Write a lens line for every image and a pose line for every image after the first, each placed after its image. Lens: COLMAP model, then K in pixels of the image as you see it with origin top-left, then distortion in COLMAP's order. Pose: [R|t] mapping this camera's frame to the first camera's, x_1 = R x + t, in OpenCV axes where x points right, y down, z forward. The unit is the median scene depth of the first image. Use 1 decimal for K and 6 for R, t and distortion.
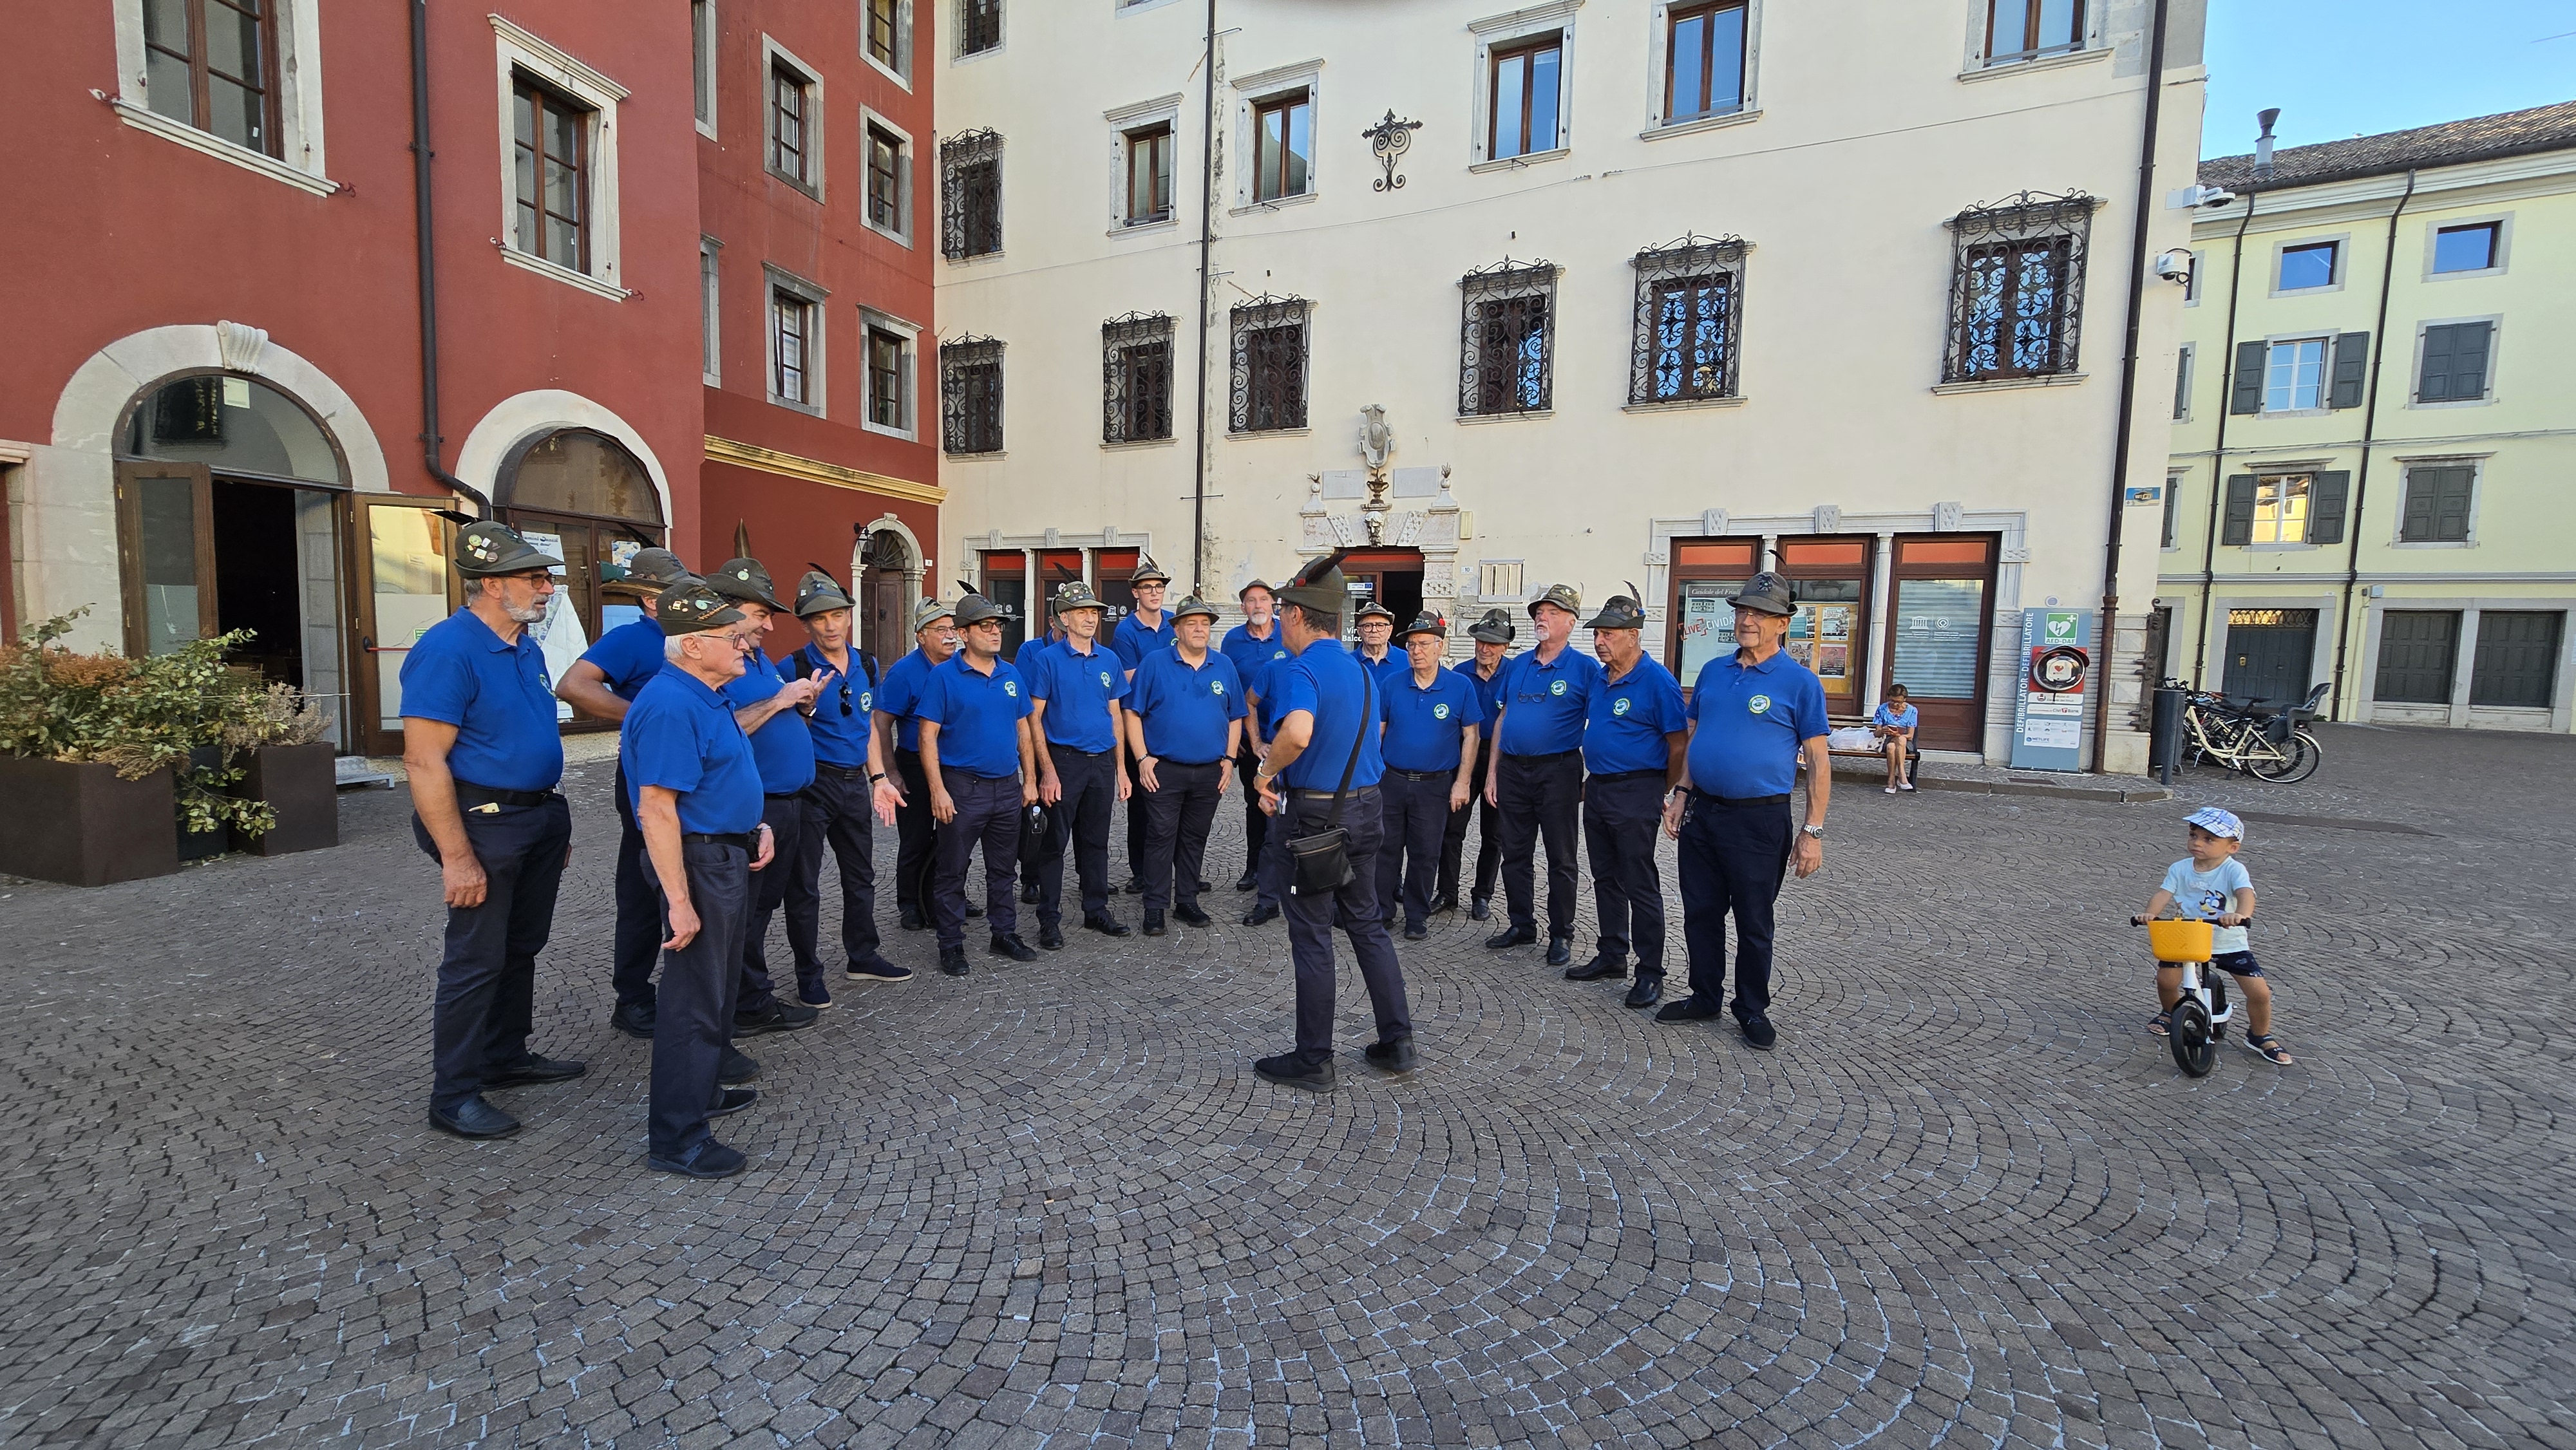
lens RADIAL K [[1053.7, 0, 1288.0], [0, 1053.7, 725.0], [0, 0, 1]] dist [-0.000564, 0.000306]
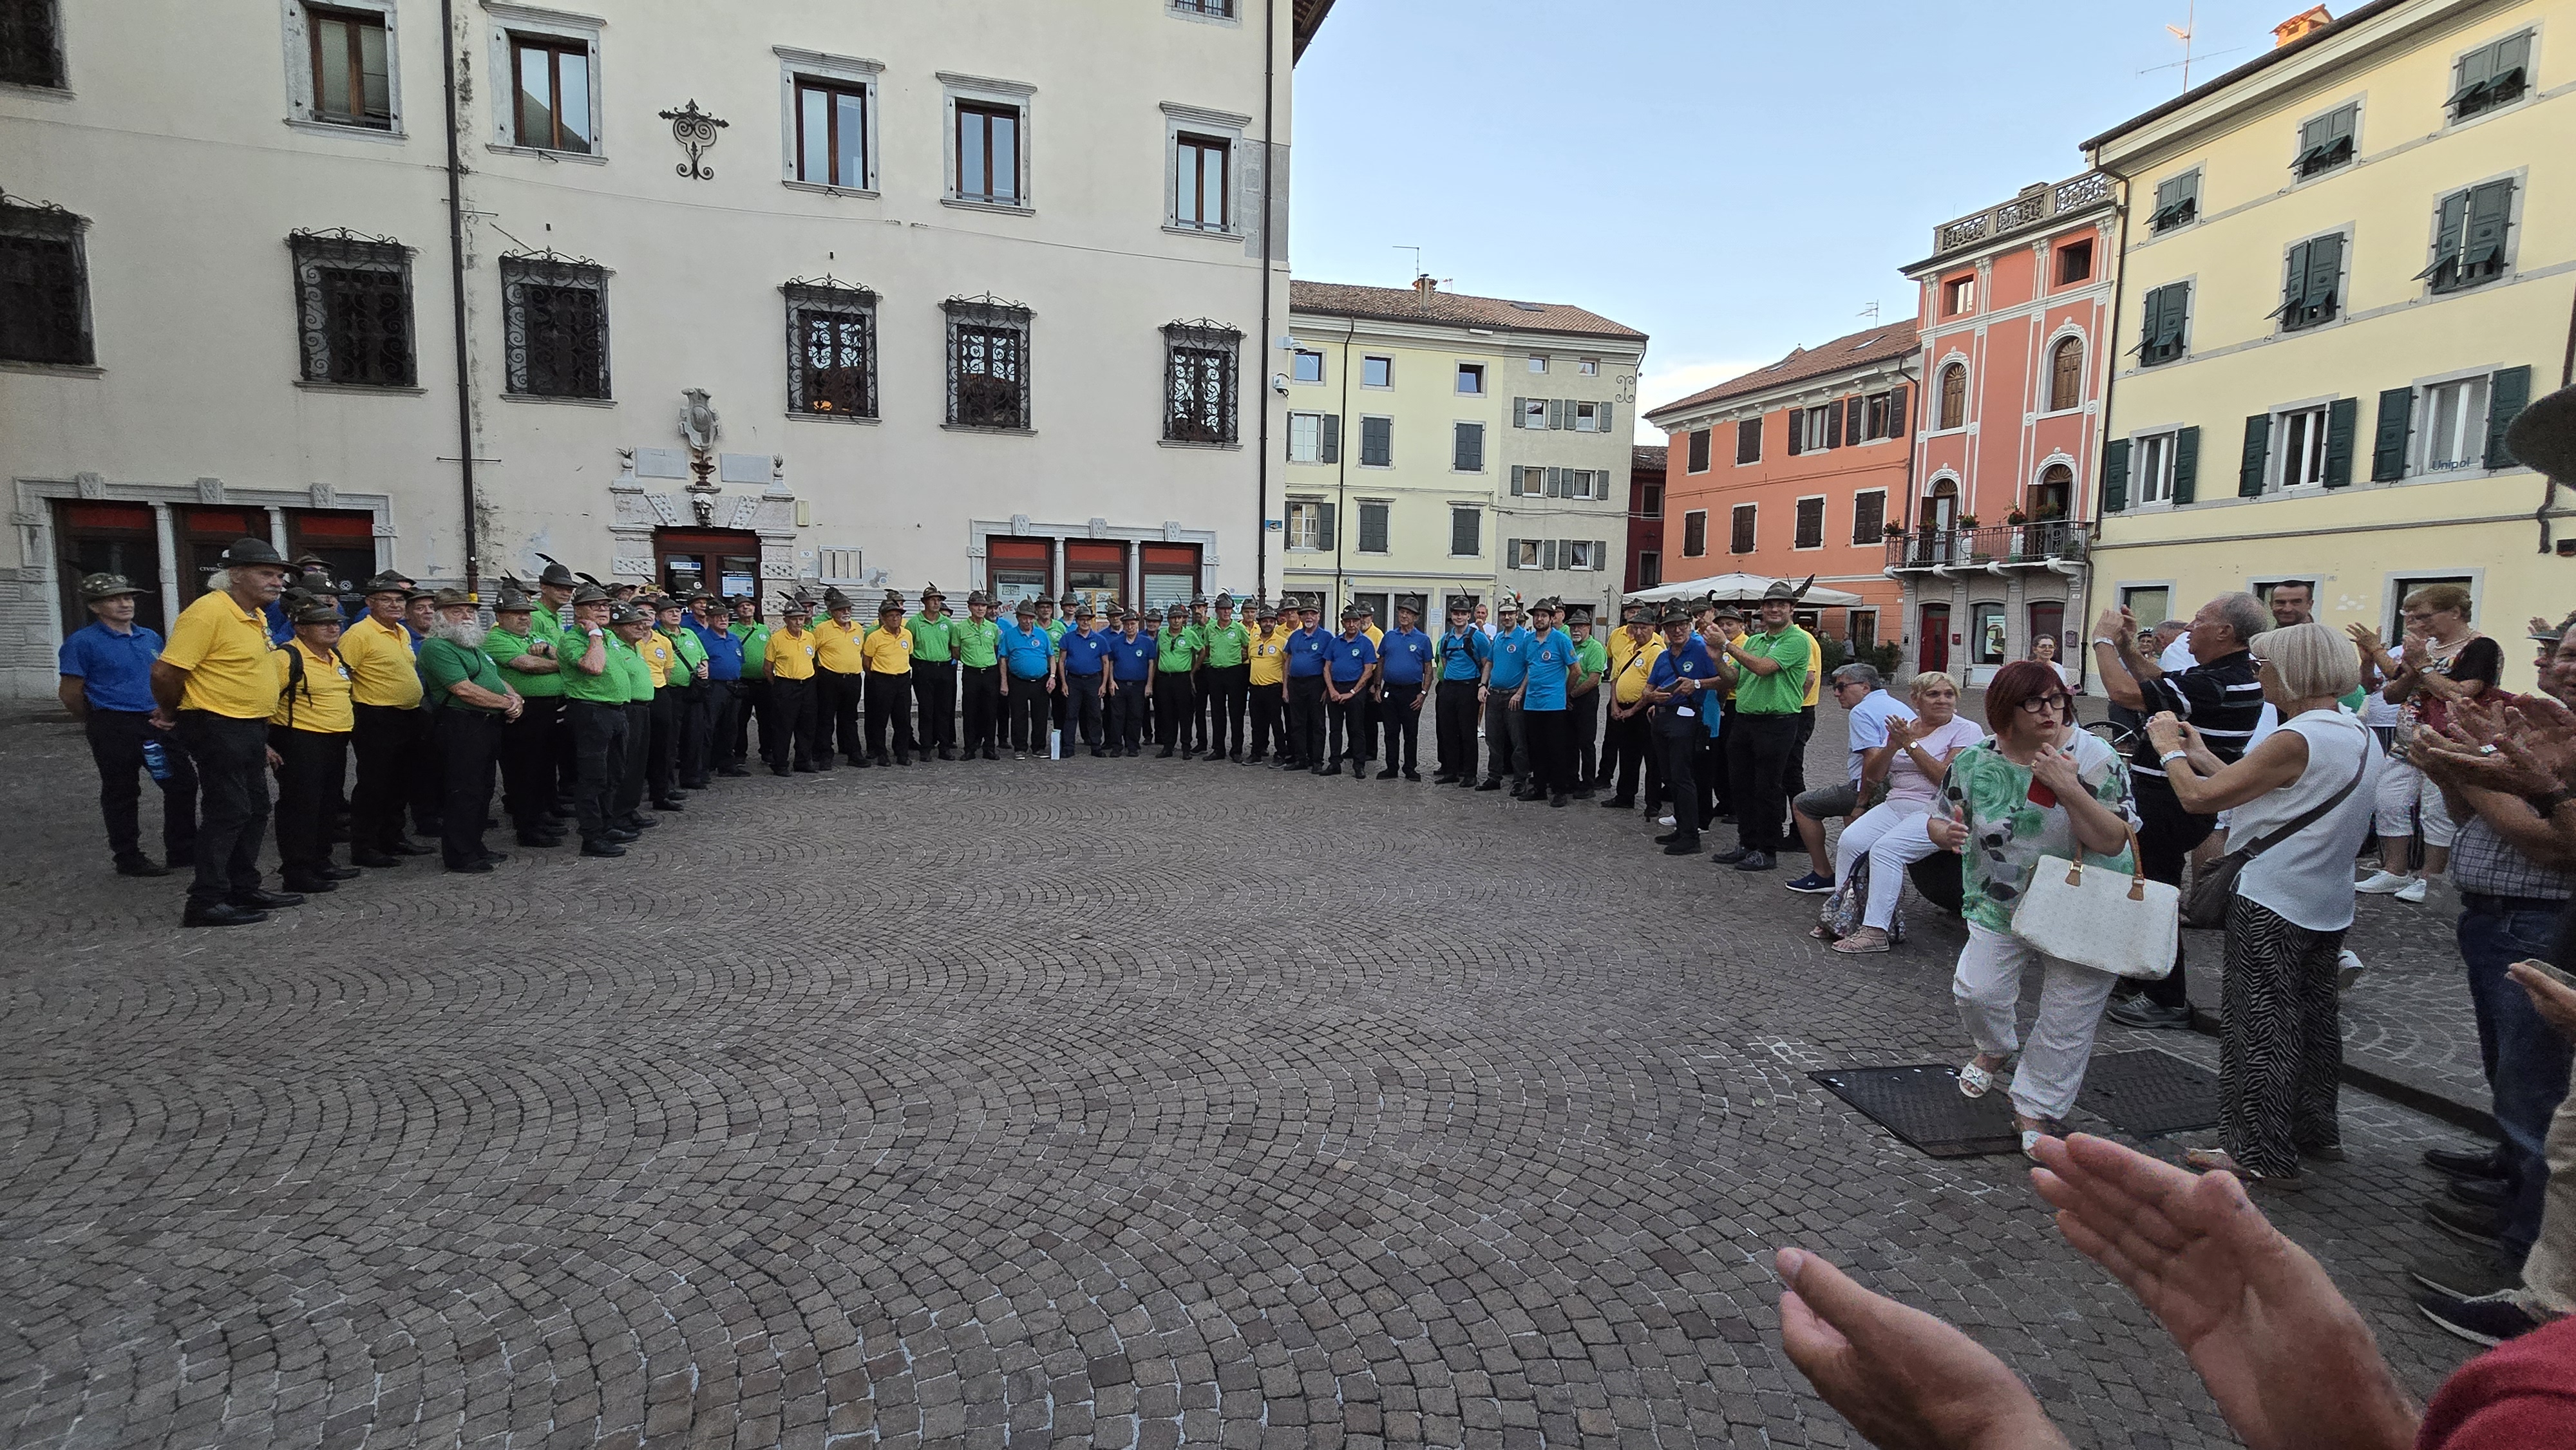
lens RADIAL K [[1053.7, 0, 1288.0], [0, 1053.7, 725.0], [0, 0, 1]] dist [-0.000564, 0.000306]
pose [[0.723015, -0.077278, 0.686497, -0.232207], [0.058694, 0.997002, 0.050415, 0.003813], [-0.688335, 0.003842, 0.725383, -0.137664]]
